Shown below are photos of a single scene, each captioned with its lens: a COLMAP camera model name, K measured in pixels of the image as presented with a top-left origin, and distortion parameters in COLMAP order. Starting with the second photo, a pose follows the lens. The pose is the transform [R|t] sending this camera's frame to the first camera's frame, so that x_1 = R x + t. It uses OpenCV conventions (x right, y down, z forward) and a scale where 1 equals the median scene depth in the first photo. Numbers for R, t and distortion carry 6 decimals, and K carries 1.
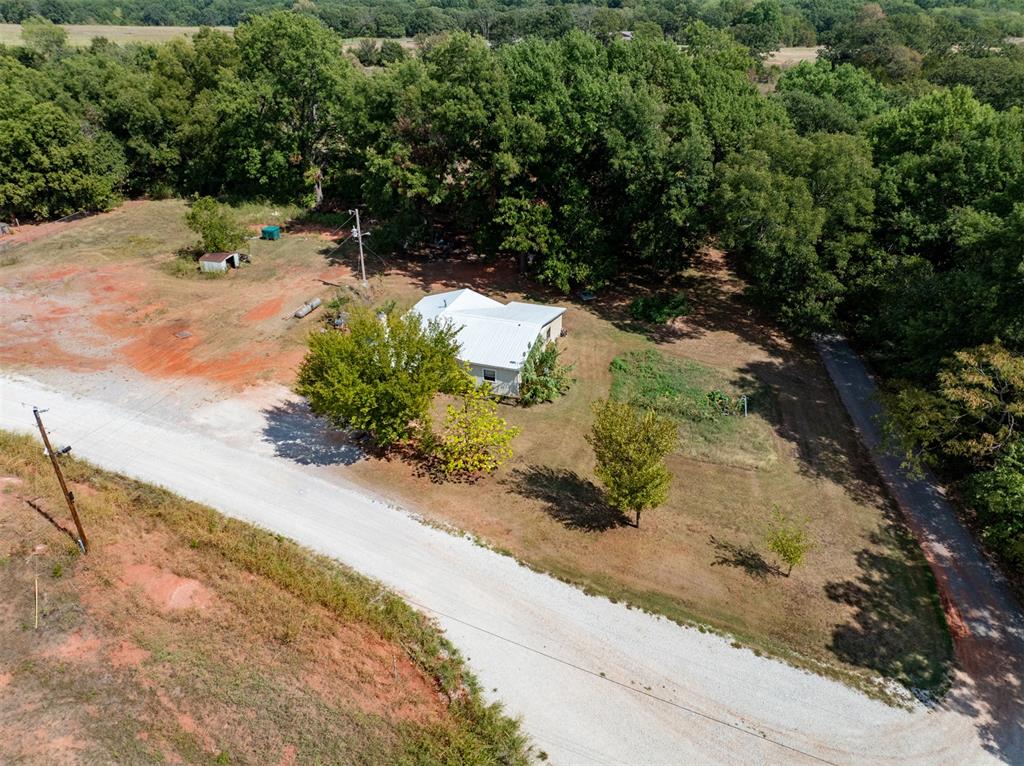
lens RADIAL K [[718.6, 0, 515.5], [0, 718.6, 379.9], [0, 0, 1]] dist [-0.048869, 0.020378]
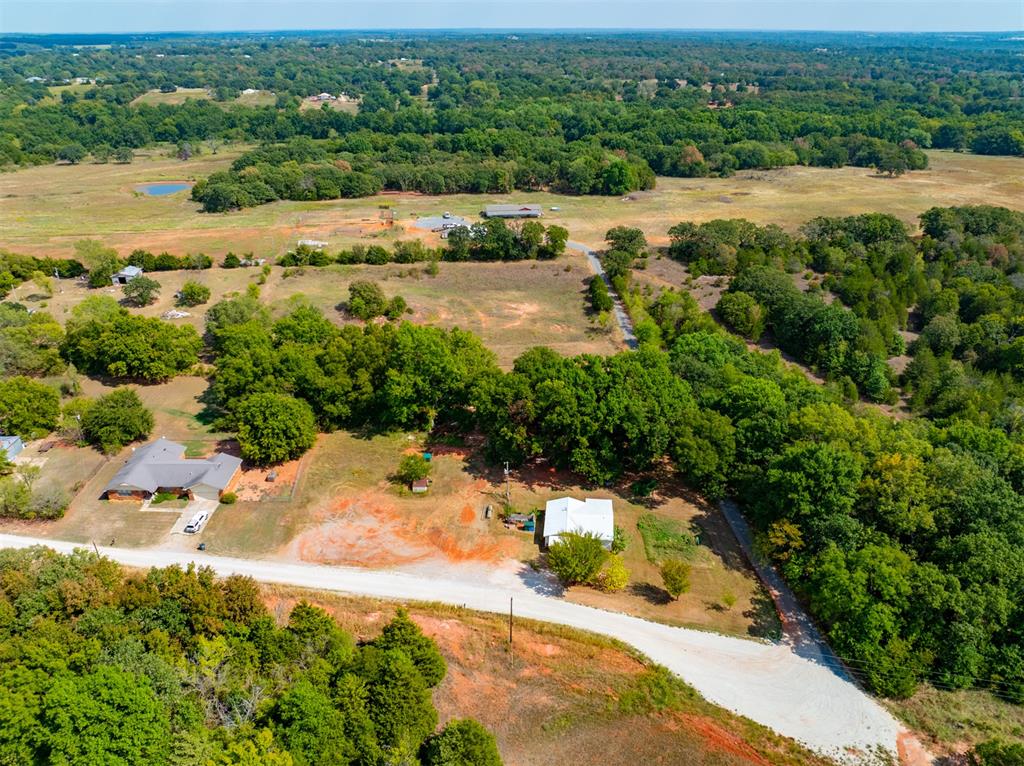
lens RADIAL K [[718.6, 0, 511.2], [0, 718.6, 375.8], [0, 0, 1]] dist [-0.048869, 0.020378]
pose [[0.976645, -0.094792, 0.192818, -0.682895], [0.105030, 0.993515, -0.043561, -0.458424], [-0.187439, 0.062796, 0.980267, -1.249909]]
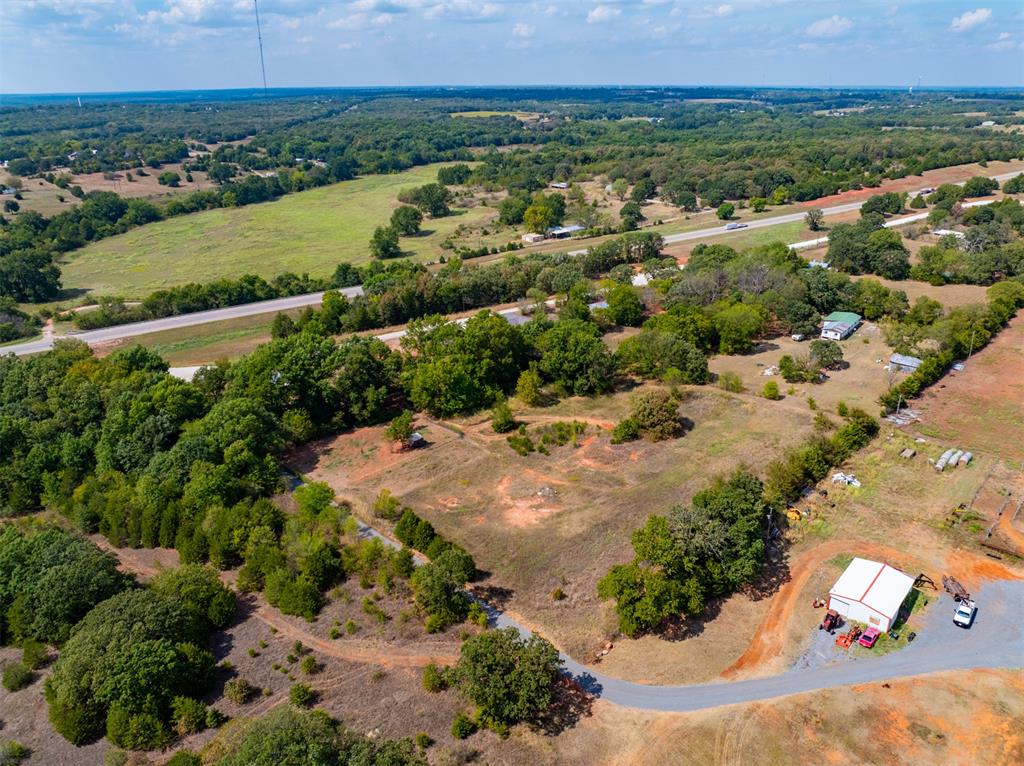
lens RADIAL K [[718.6, 0, 515.3], [0, 718.6, 386.2], [0, 0, 1]] dist [-0.048869, 0.020378]
pose [[-0.626008, 0.309673, -0.715693, 1.997740], [-0.374413, 0.685709, 0.624194, -2.985513], [0.684053, 0.658715, -0.313314, 3.164261]]
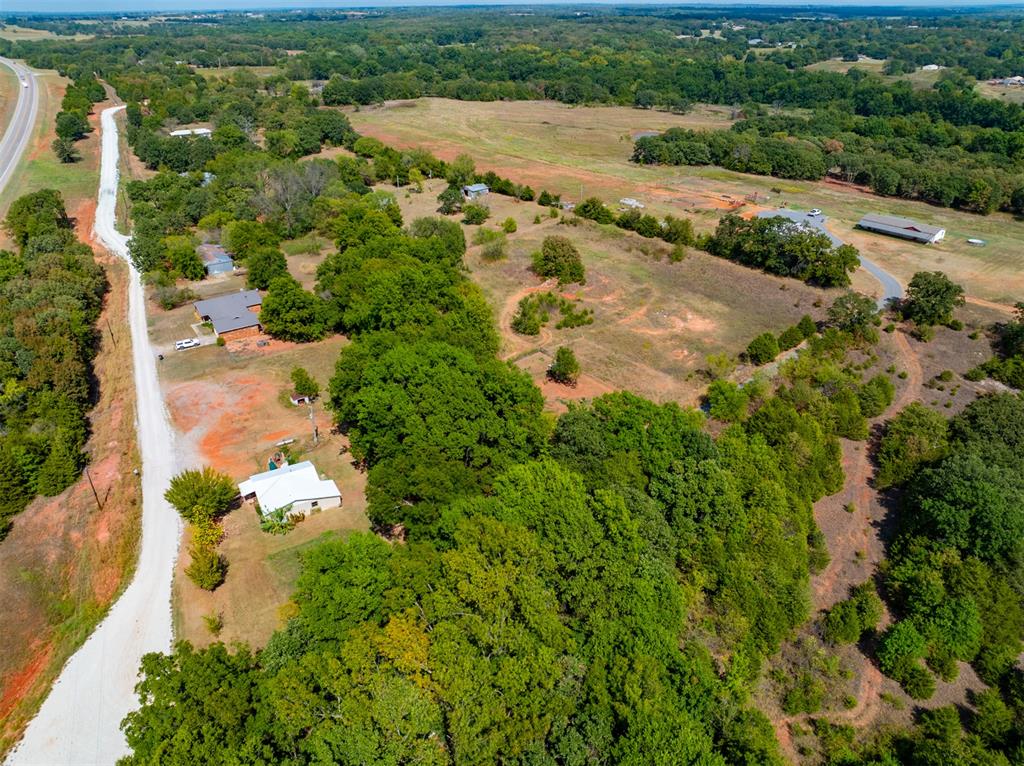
lens RADIAL K [[718.6, 0, 513.8], [0, 718.6, 379.2], [0, 0, 1]] dist [-0.048869, 0.020378]
pose [[0.730315, 0.316642, -0.605291, 1.634085], [-0.329013, 0.939580, 0.094546, -0.803576], [0.598657, 0.130100, 0.790370, -0.327348]]
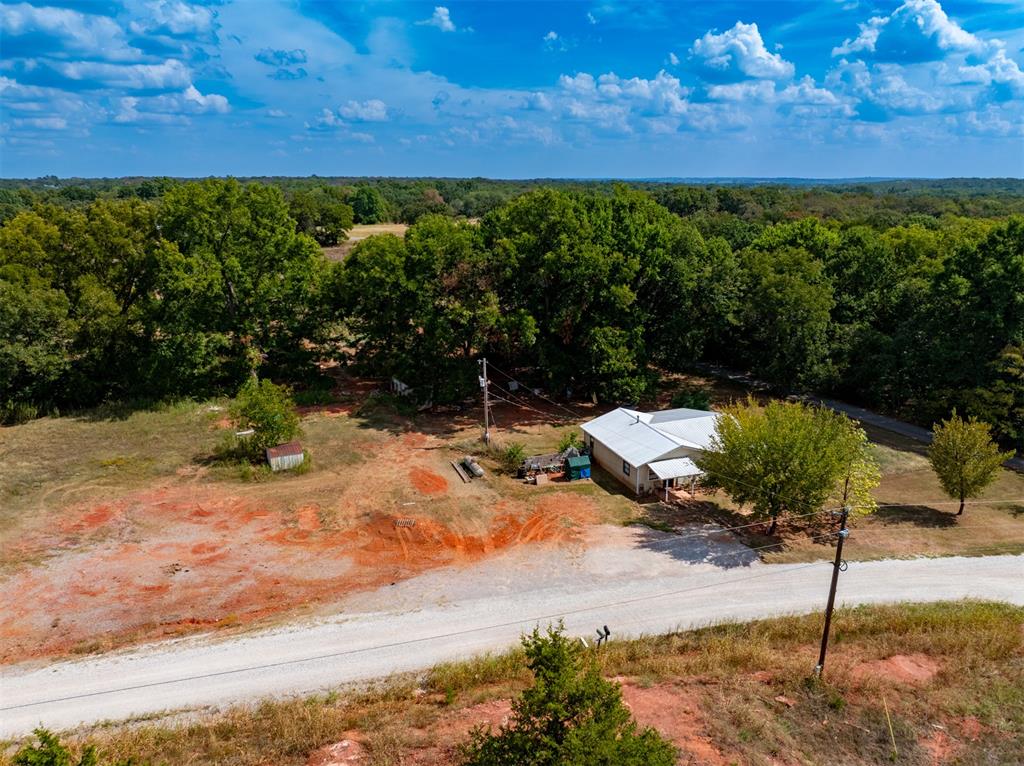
lens RADIAL K [[718.6, 0, 509.4], [0, 718.6, 380.5], [0, 0, 1]] dist [-0.048869, 0.020378]
pose [[0.792585, -0.166148, 0.586689, -0.891517], [0.300416, 0.943685, -0.138598, -0.074329], [-0.530622, 0.286102, 0.797864, 0.238963]]
